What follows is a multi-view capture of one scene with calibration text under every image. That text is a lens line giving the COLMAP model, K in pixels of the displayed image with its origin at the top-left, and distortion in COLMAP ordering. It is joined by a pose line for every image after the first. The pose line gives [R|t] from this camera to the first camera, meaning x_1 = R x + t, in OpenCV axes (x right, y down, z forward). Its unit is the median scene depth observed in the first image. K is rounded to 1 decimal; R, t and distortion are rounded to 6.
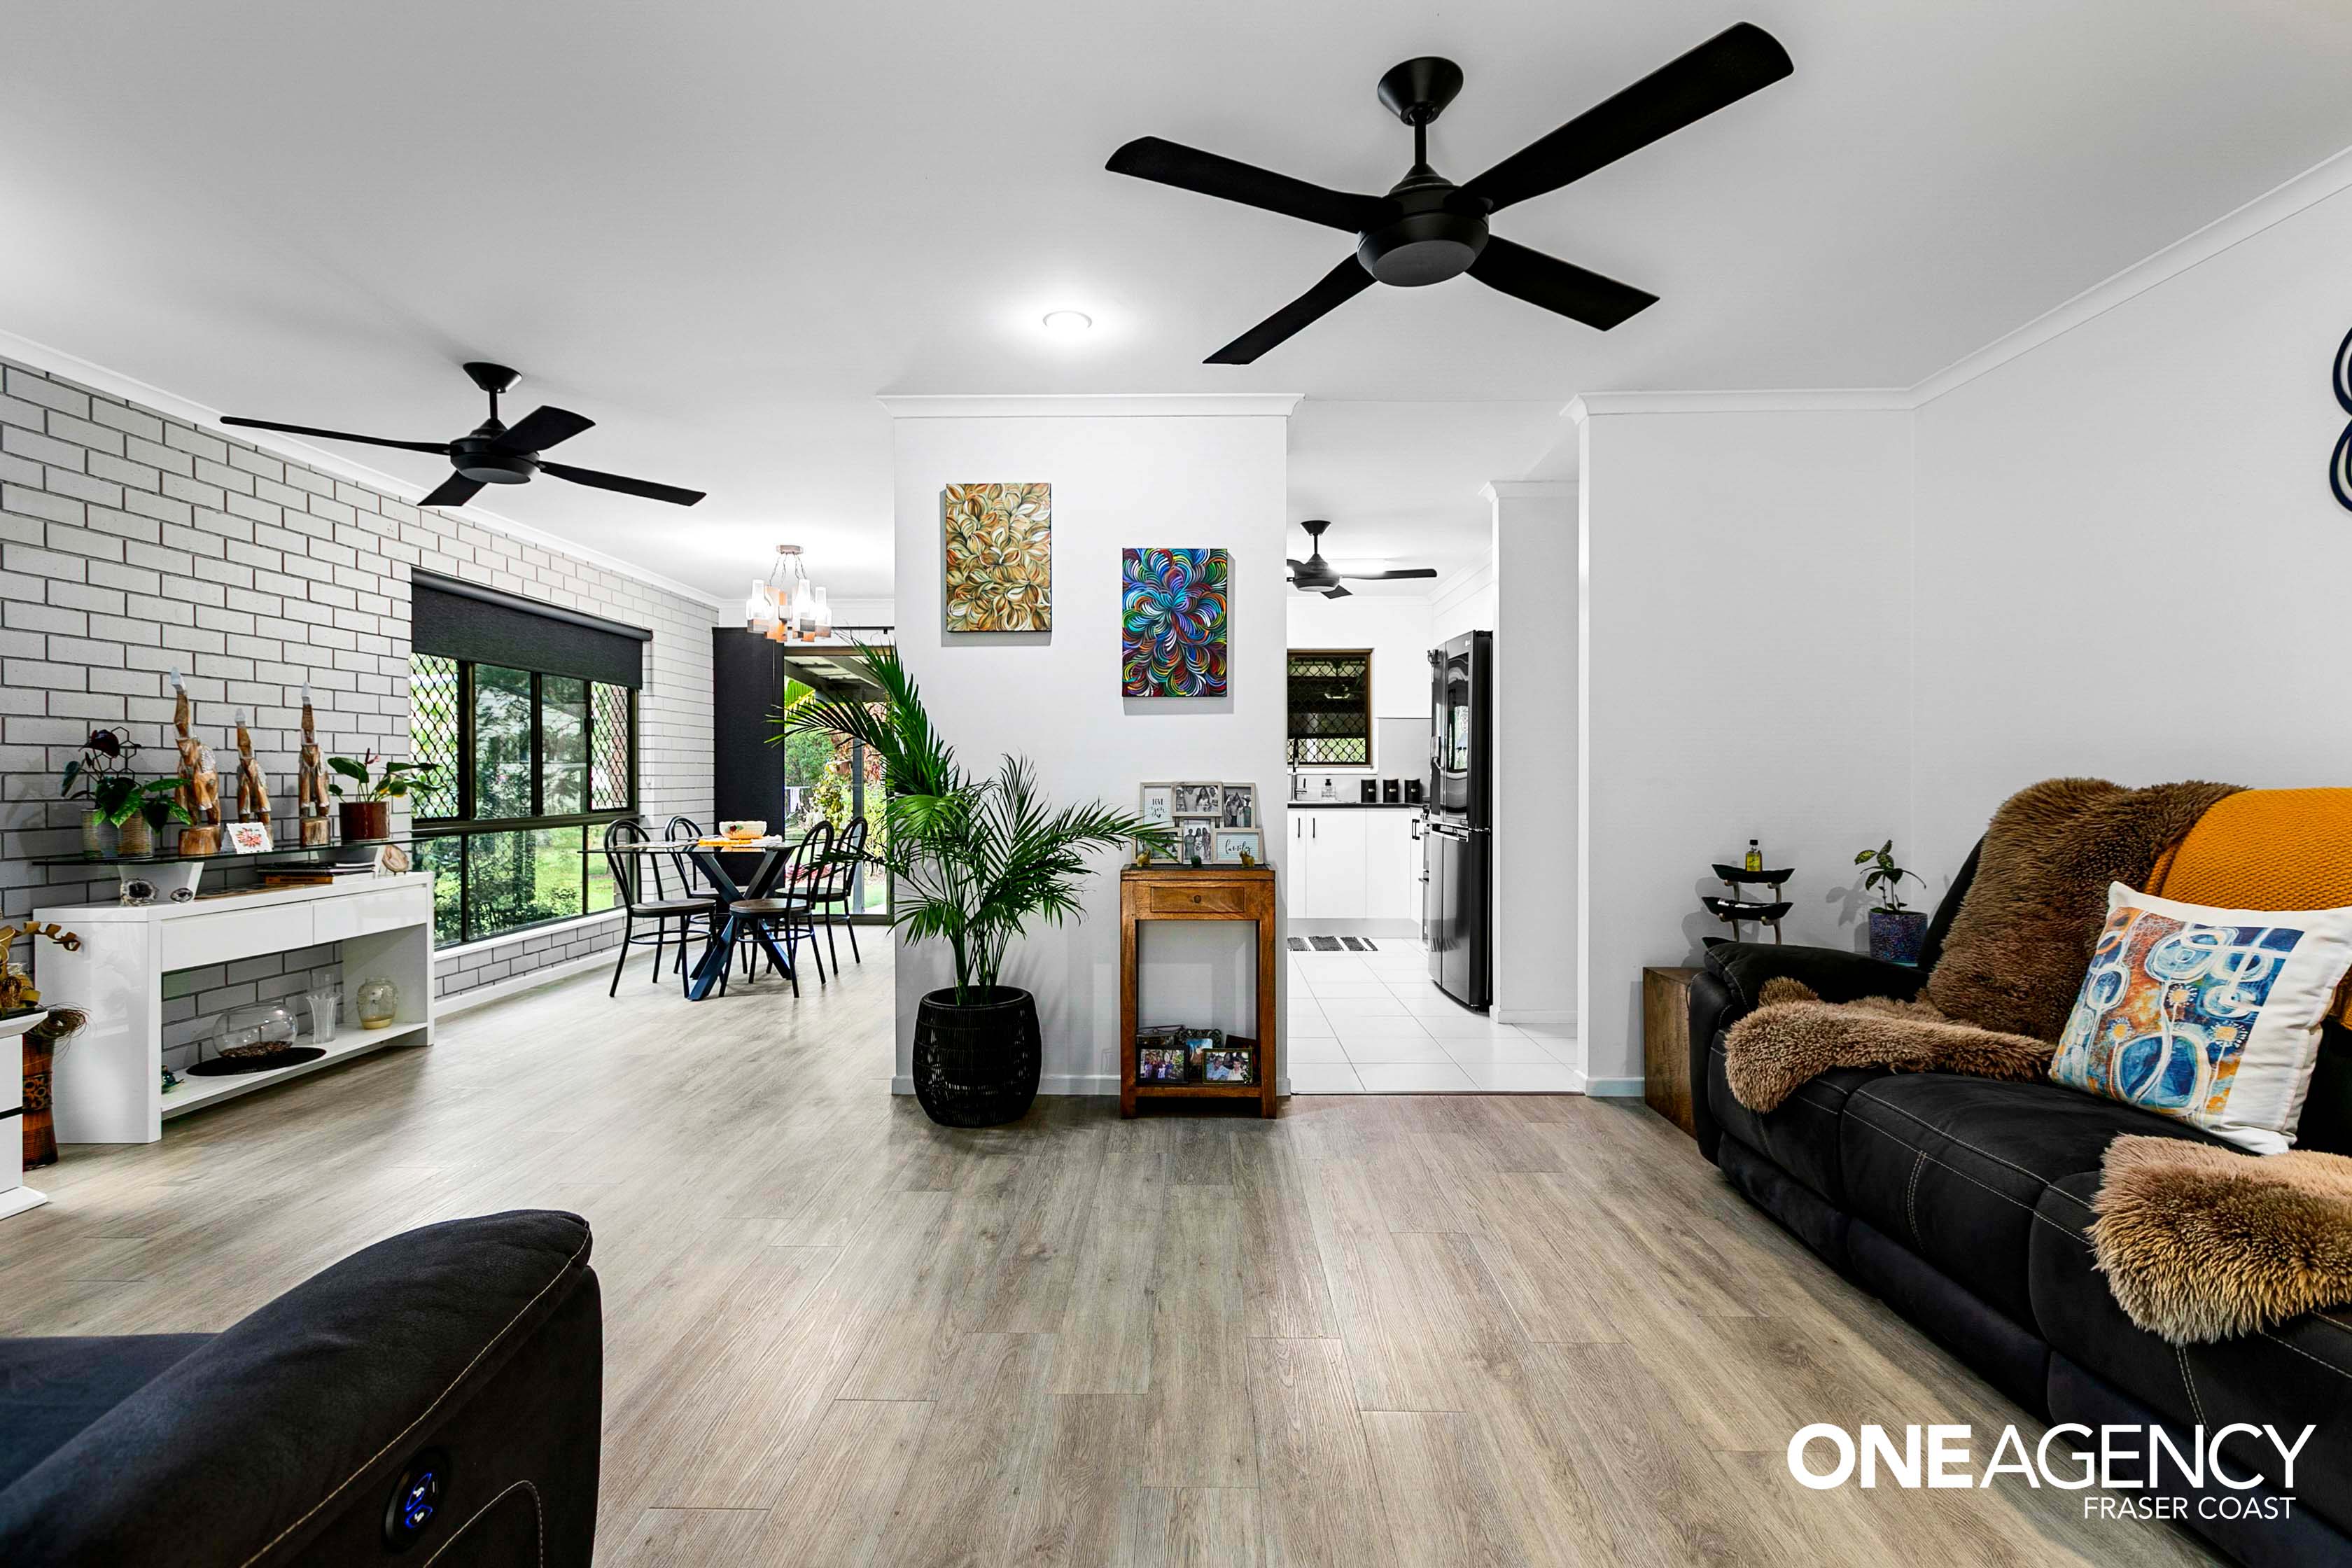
lens RADIAL K [[1073.3, 0, 1168.7], [0, 1073.3, 782.0], [0, 0, 1]] dist [0.014071, -0.000275]
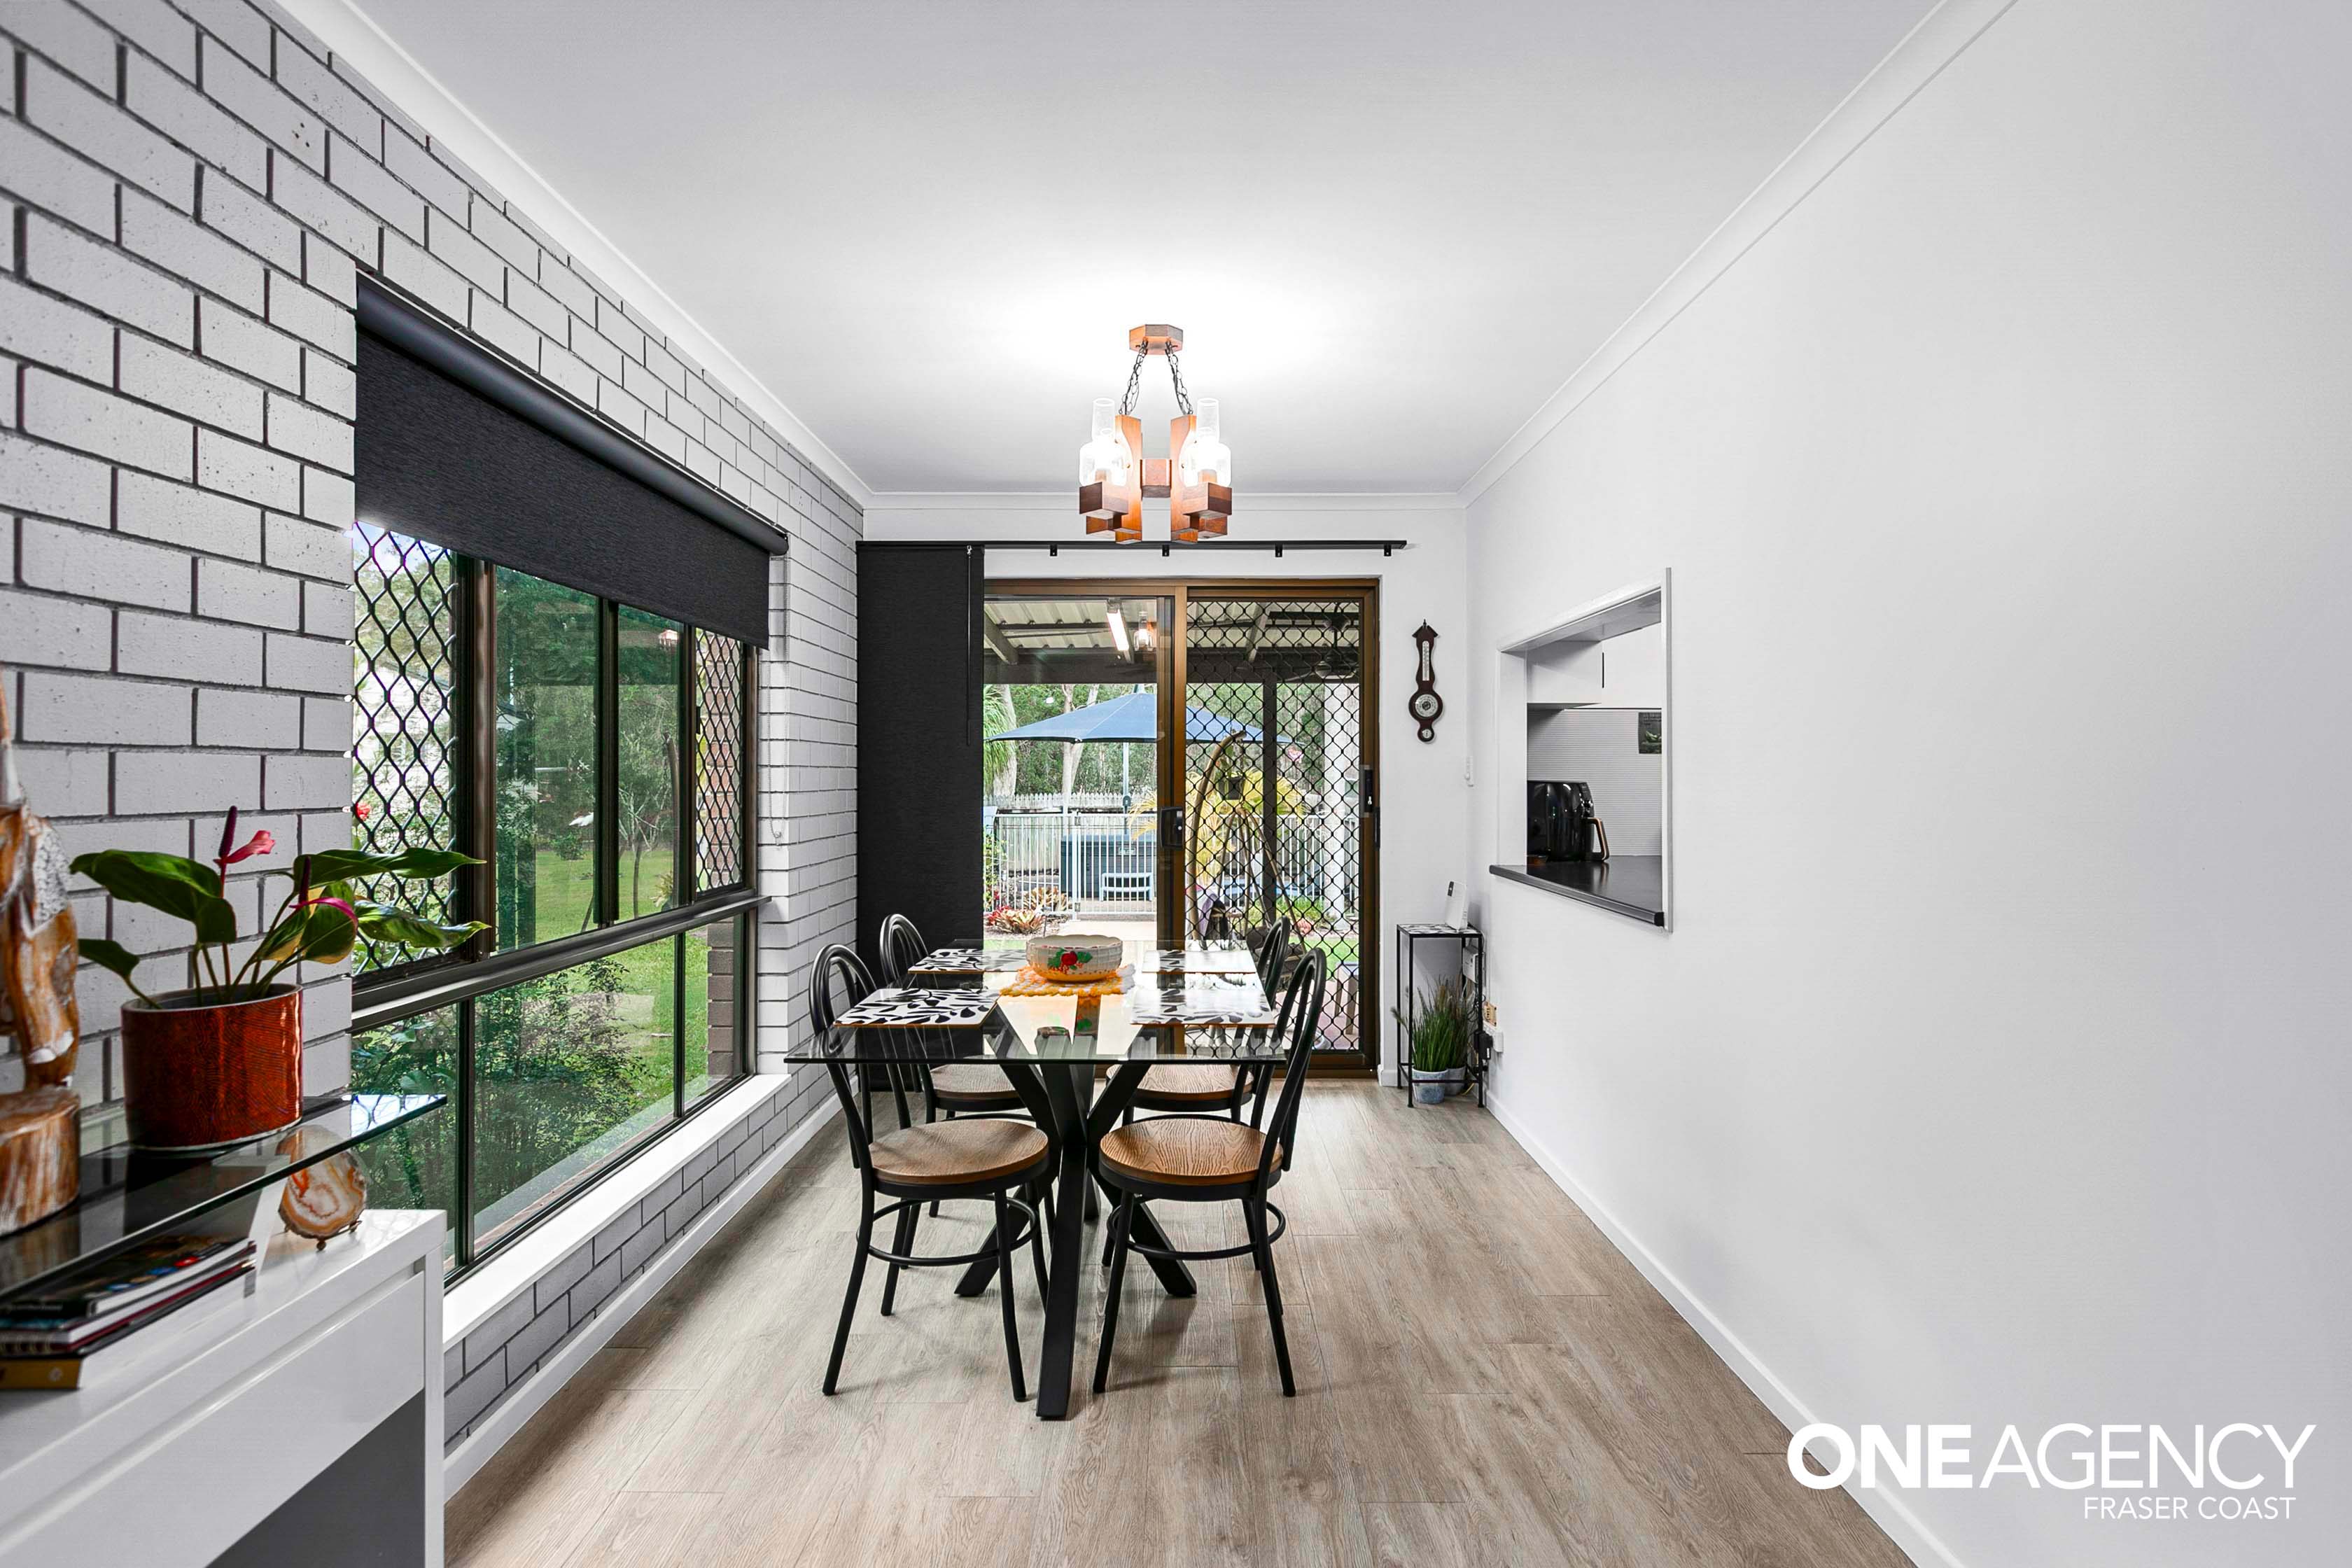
lens RADIAL K [[1223.1, 0, 1181.3], [0, 1223.1, 776.5], [0, 0, 1]] dist [-0.003417, 0.000404]
pose [[0.999521, 0.004229, 0.030655, -0.482509], [-0.004034, 0.999971, -0.006413, -0.035942], [-0.030681, 0.006286, 0.999509, 0.647833]]
